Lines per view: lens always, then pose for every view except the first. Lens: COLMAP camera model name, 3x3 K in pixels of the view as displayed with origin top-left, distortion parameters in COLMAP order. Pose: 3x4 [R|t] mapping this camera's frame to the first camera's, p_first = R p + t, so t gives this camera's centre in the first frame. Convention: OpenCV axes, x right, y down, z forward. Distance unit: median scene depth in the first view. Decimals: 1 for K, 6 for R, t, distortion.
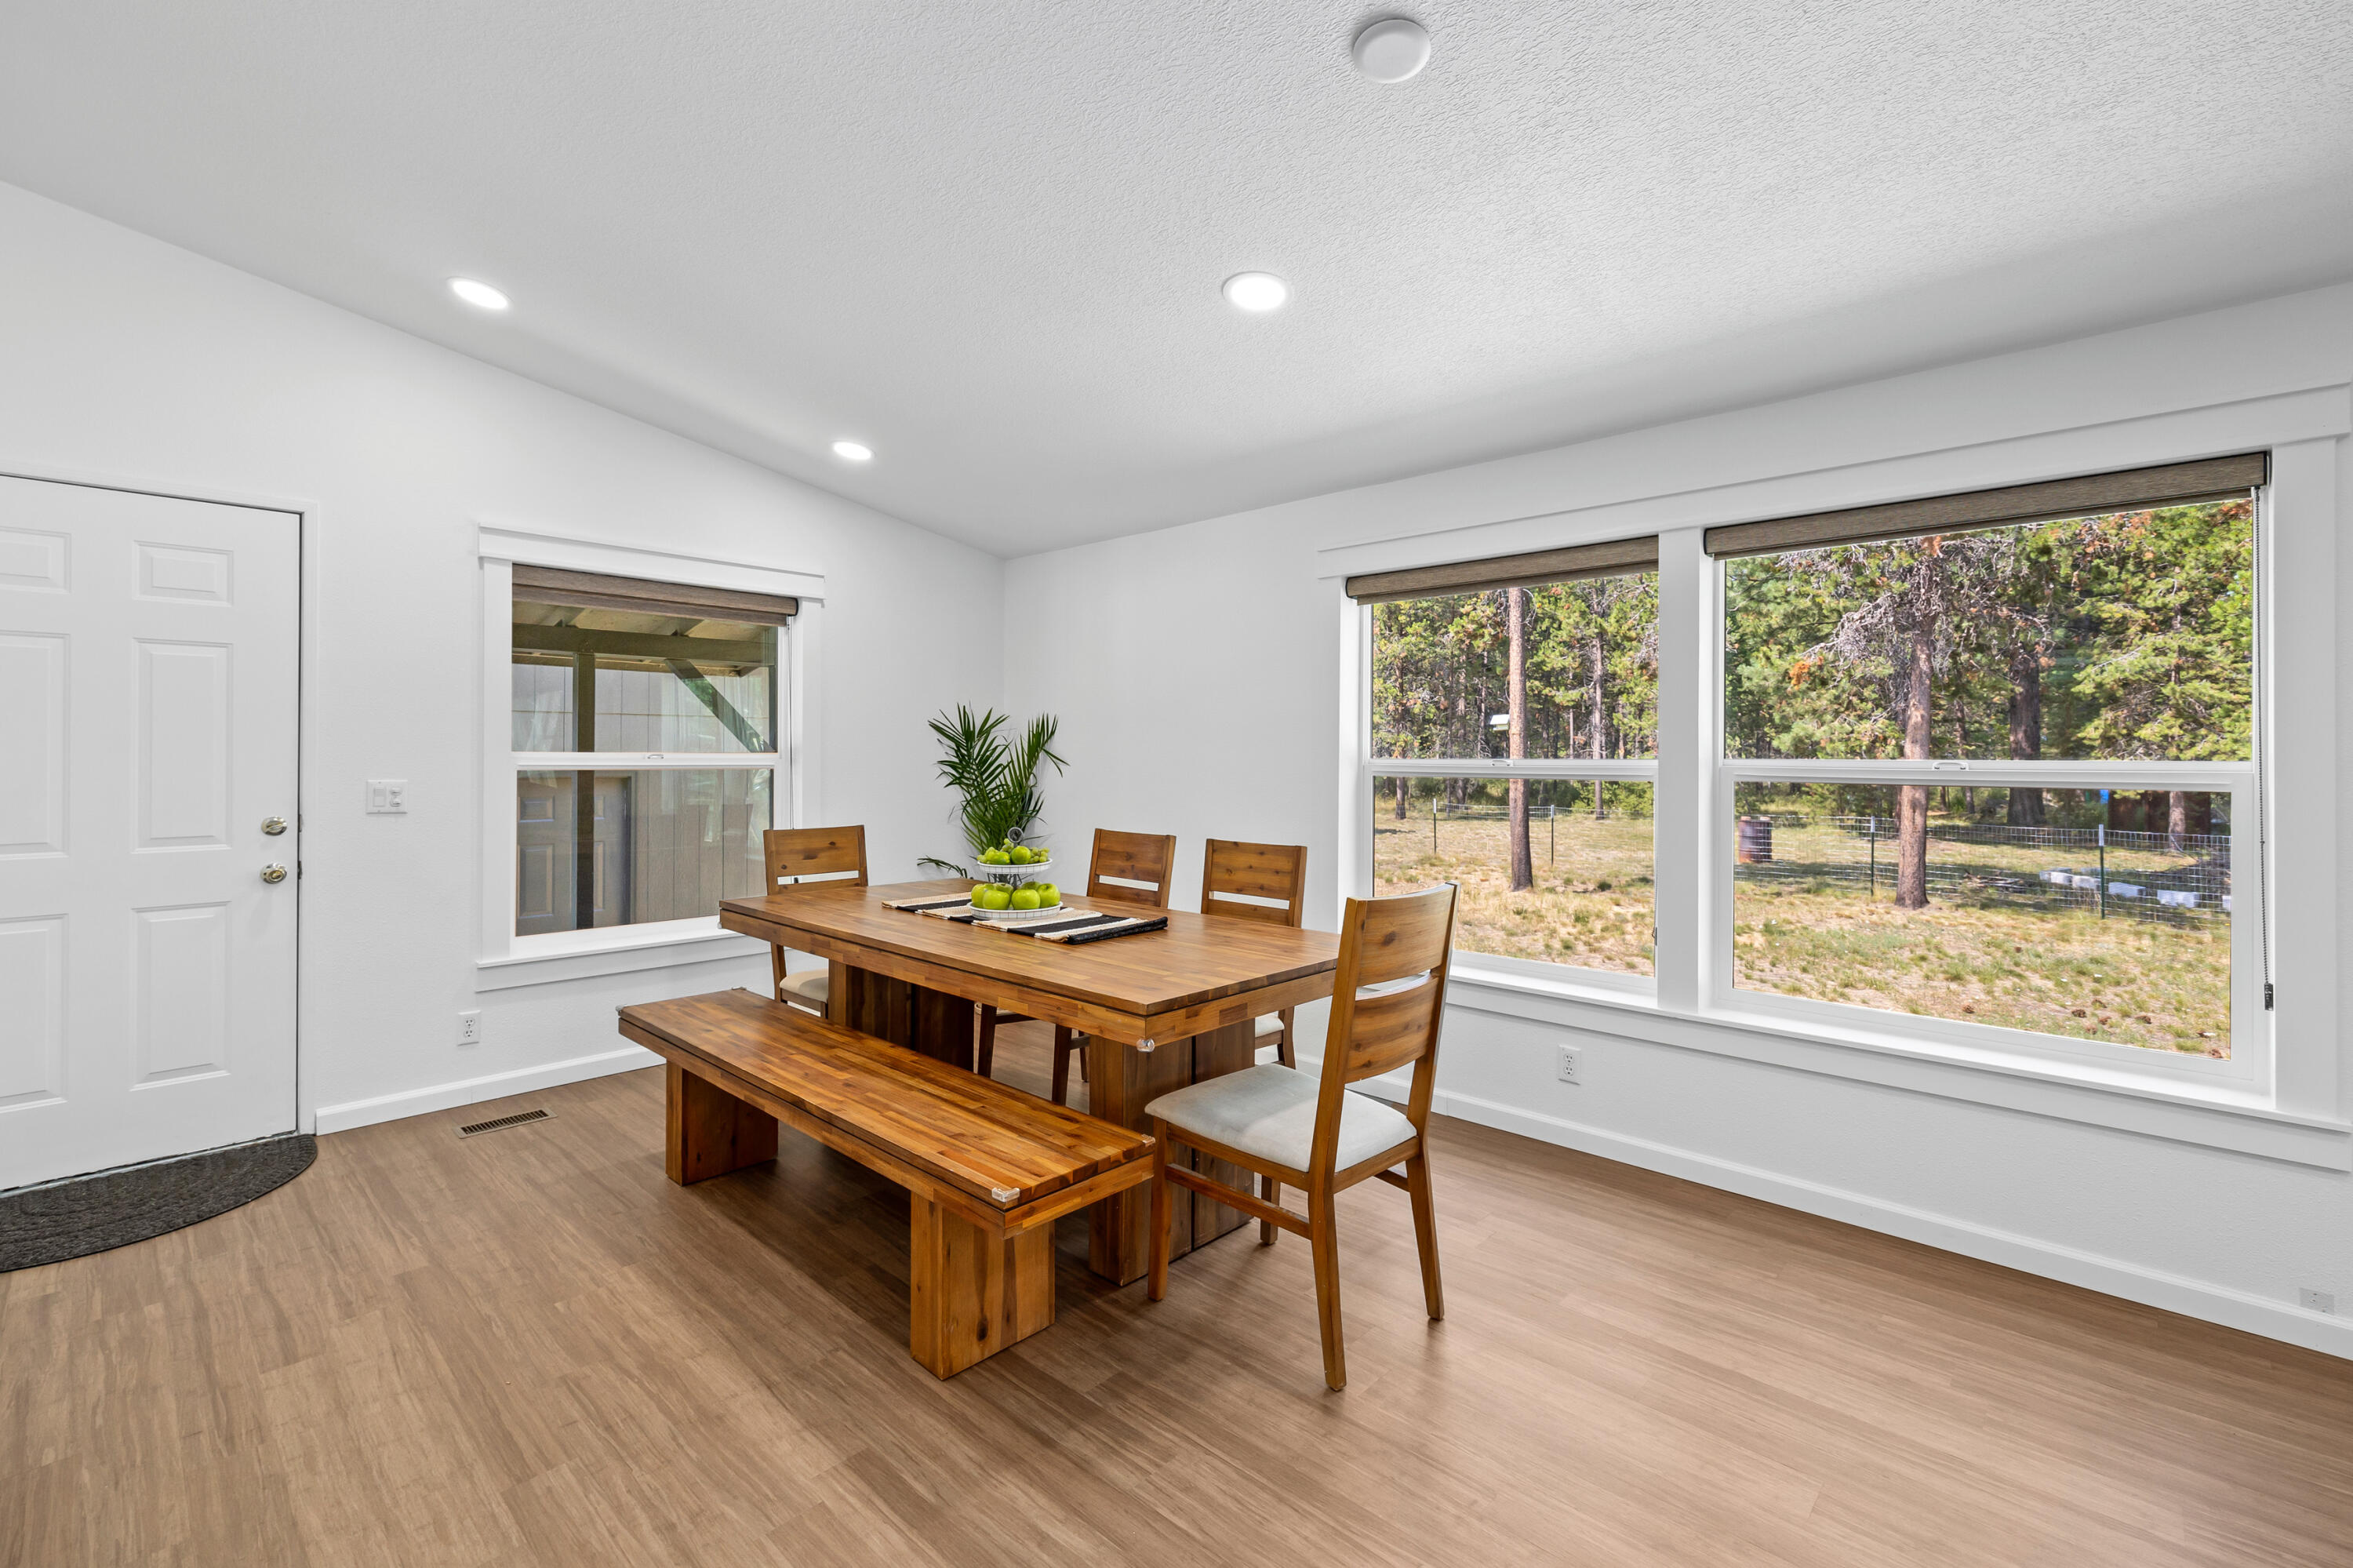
lens RADIAL K [[1019.7, 0, 1147.7], [0, 1019.7, 745.2], [0, 0, 1]] dist [-0.010952, 0.000168]
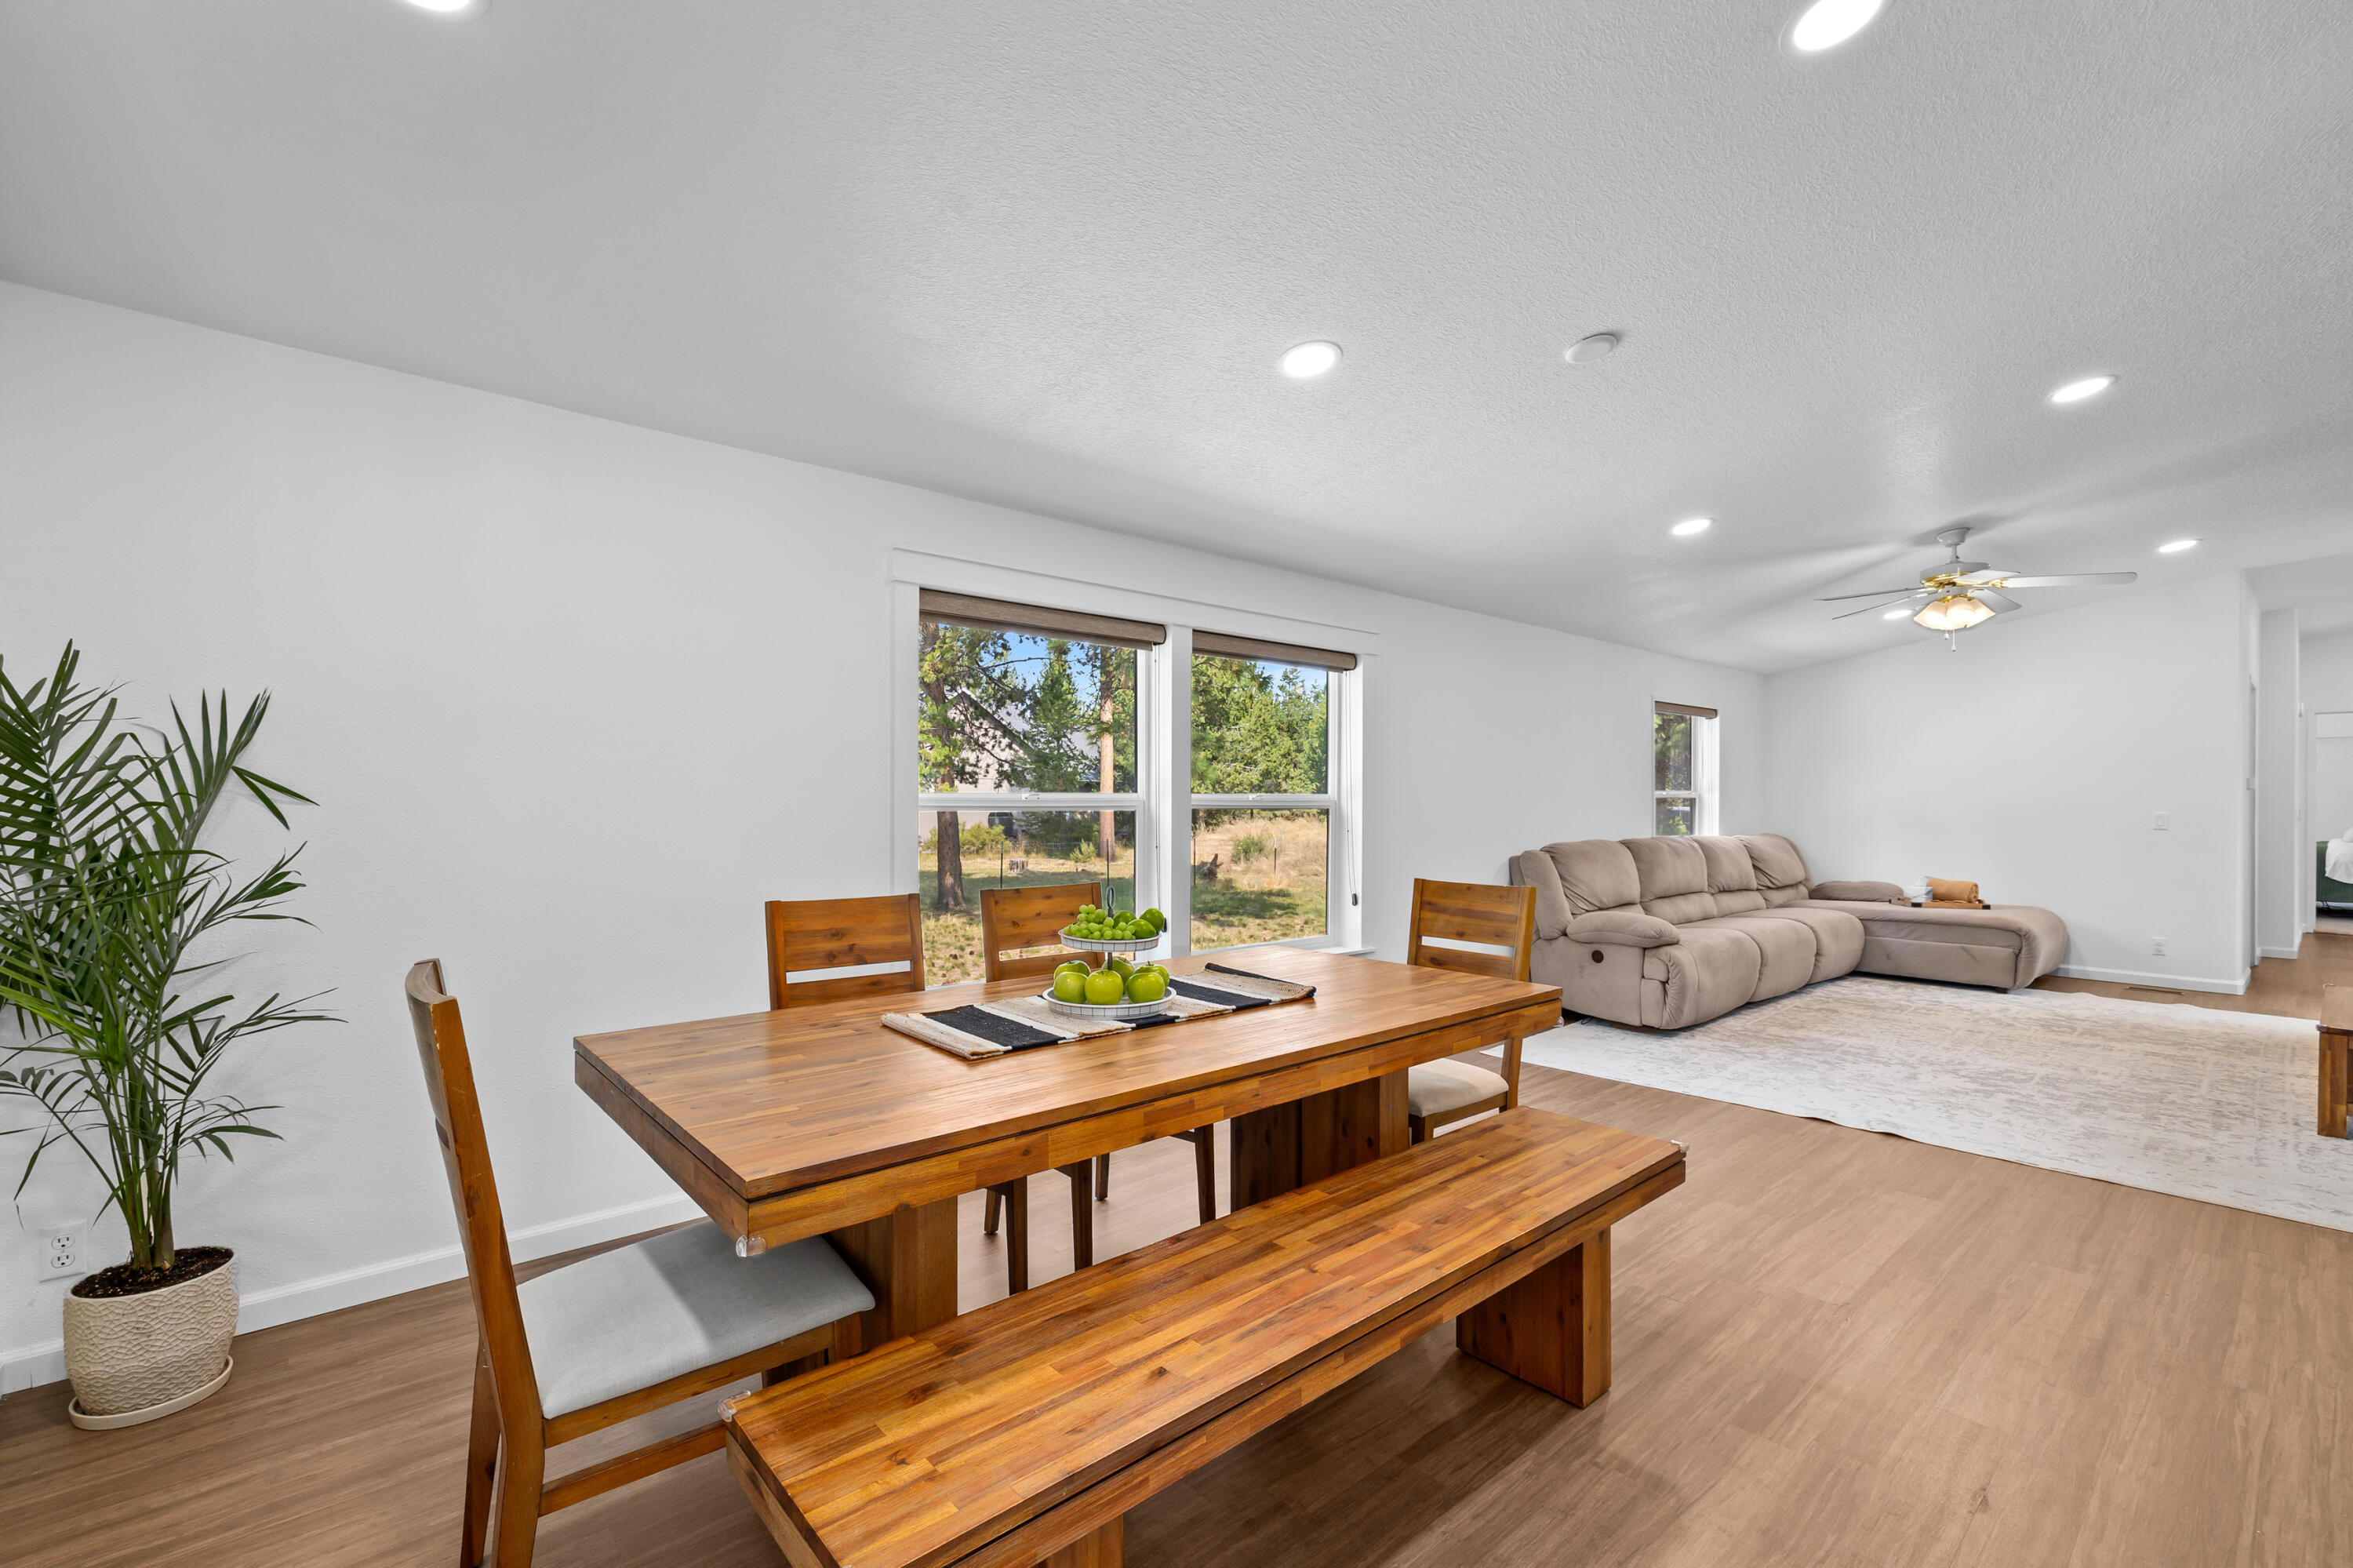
lens RADIAL K [[1013.7, 0, 1146.1], [0, 1013.7, 814.0], [0, 0, 1]] dist [0.016574, -0.002485]
pose [[0.088616, -0.019237, 0.995880, -0.825638], [-0.016567, 0.999647, 0.020784, 0.013433], [-0.995928, -0.018340, 0.088266, 0.897394]]
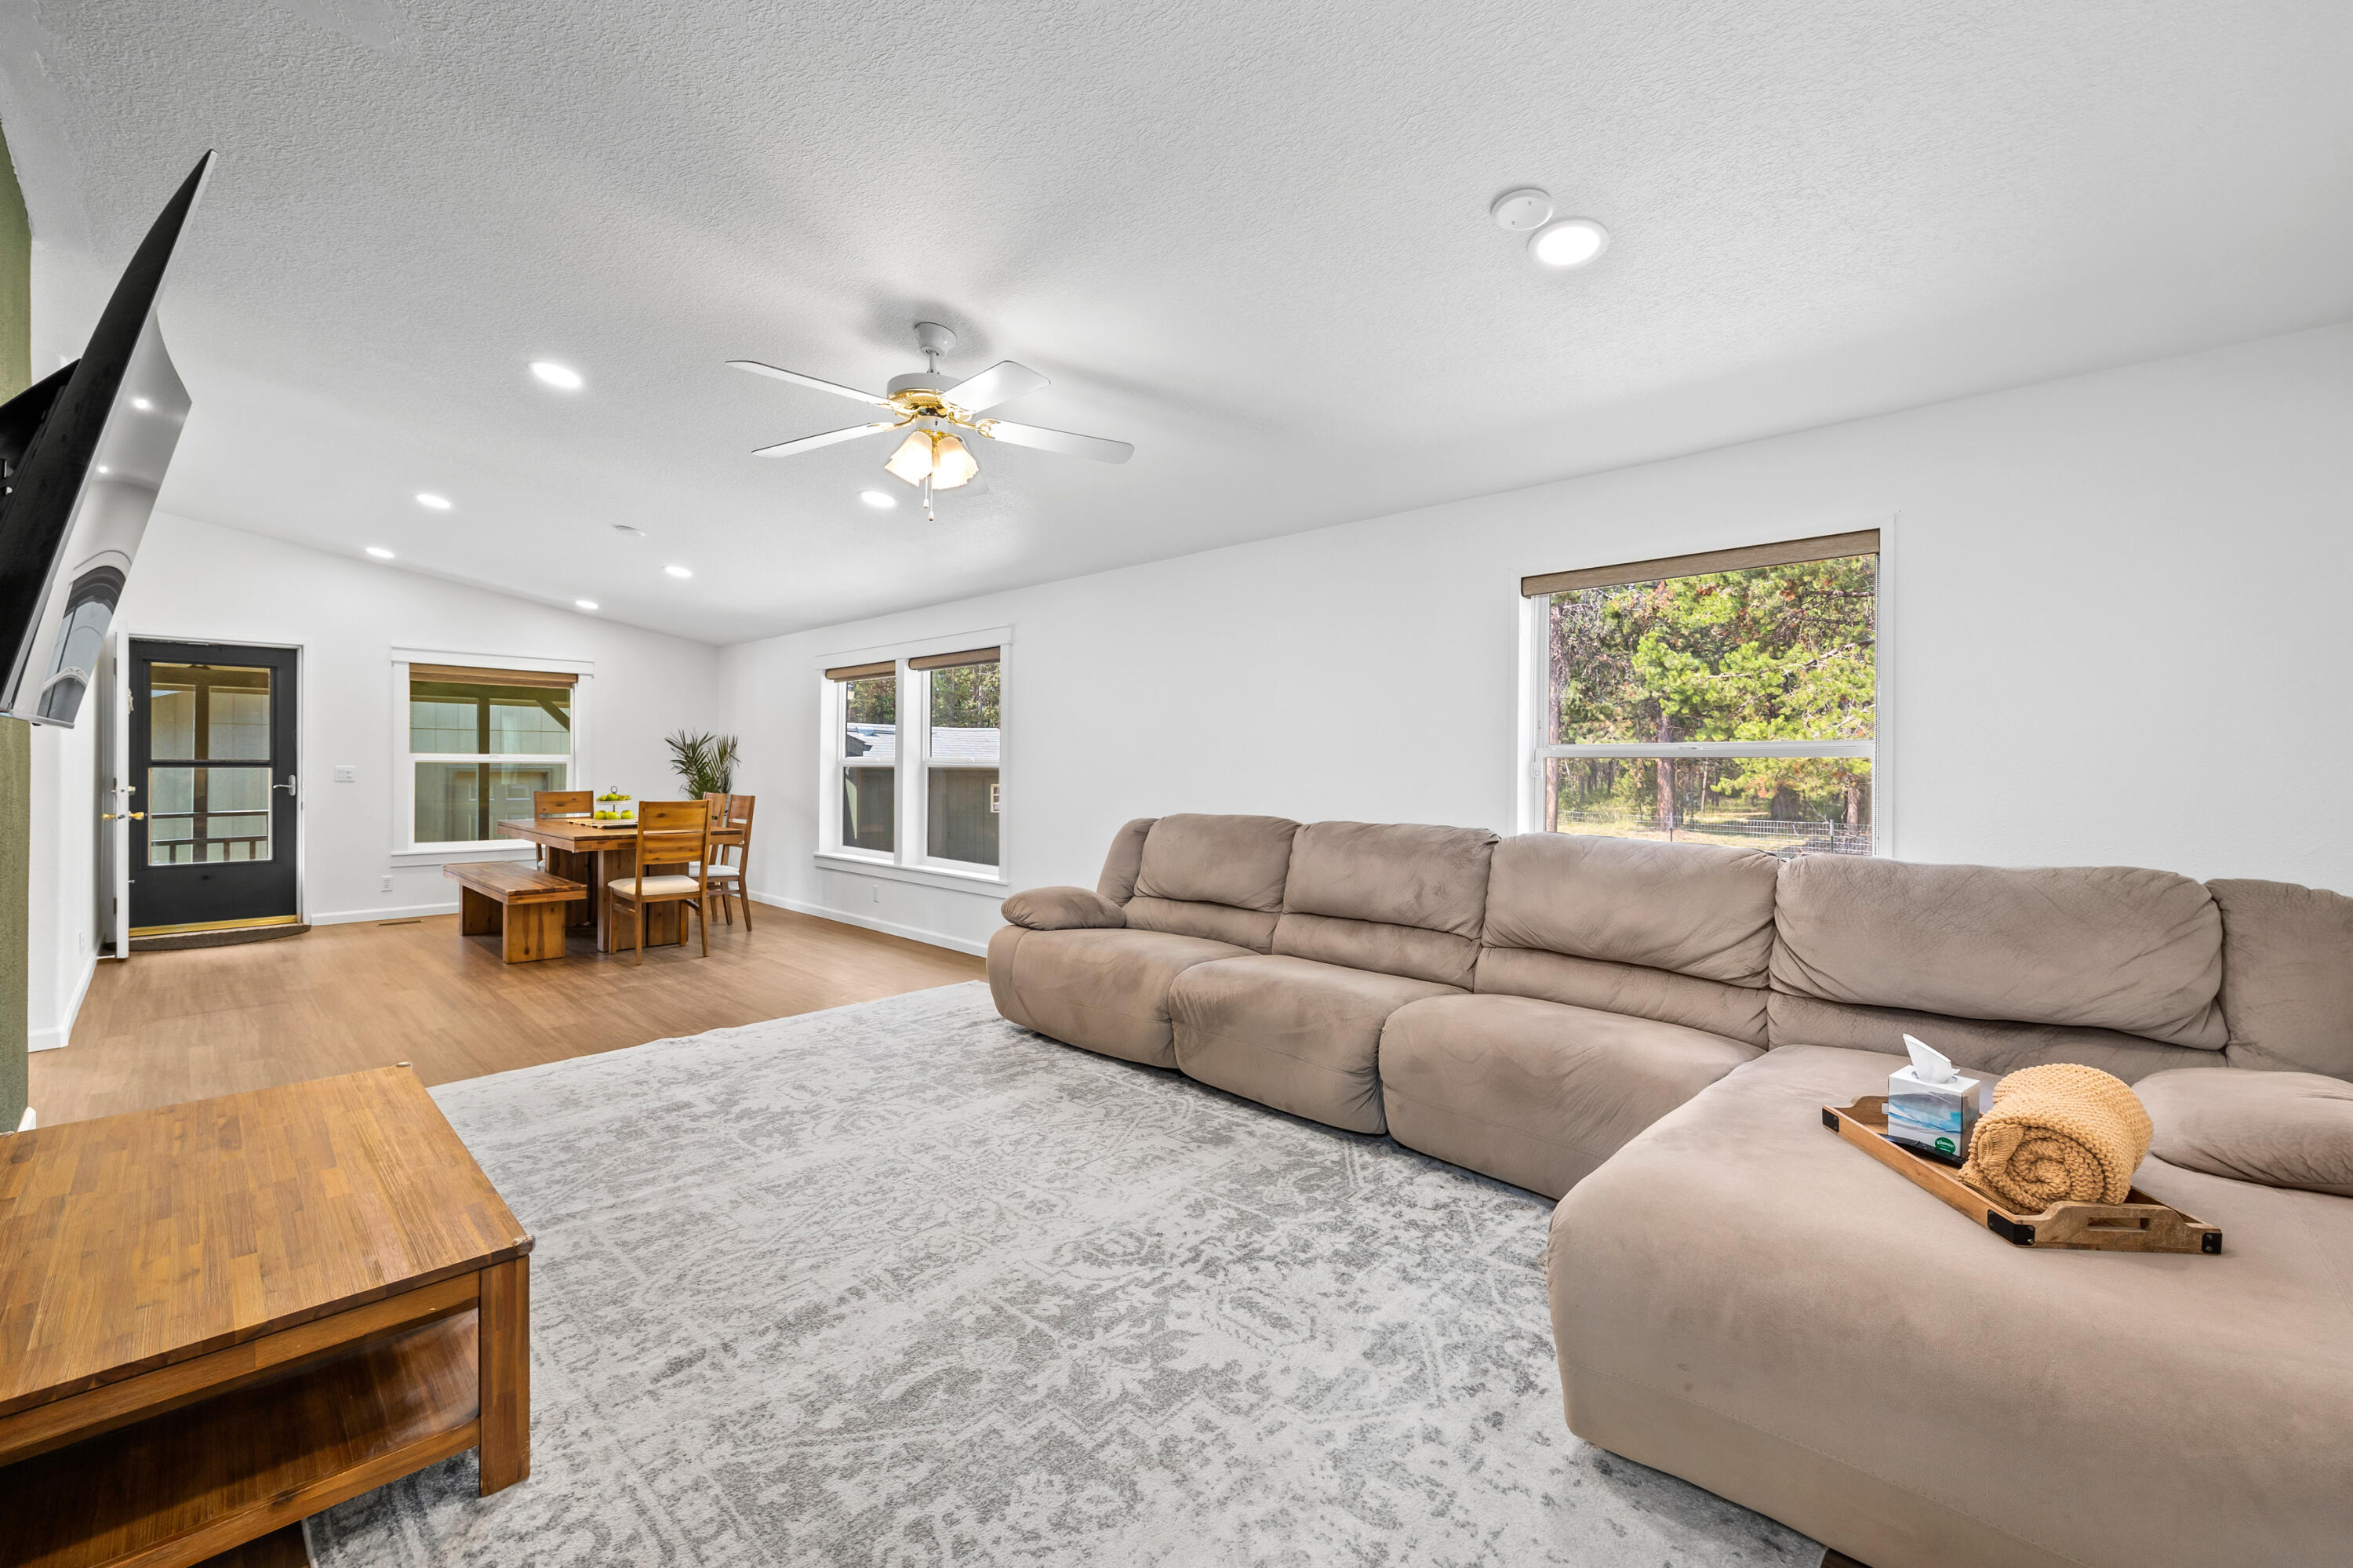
lens RADIAL K [[956.6, 0, 1203.7], [0, 956.6, 753.2], [0, 0, 1]] dist [0.001603, -0.000438]
pose [[0.999797, 0.002129, 0.020048, 1.165327], [-0.002095, 0.999996, -0.001673, 0.007865], [-0.020052, 0.001631, 0.999798, -1.205104]]
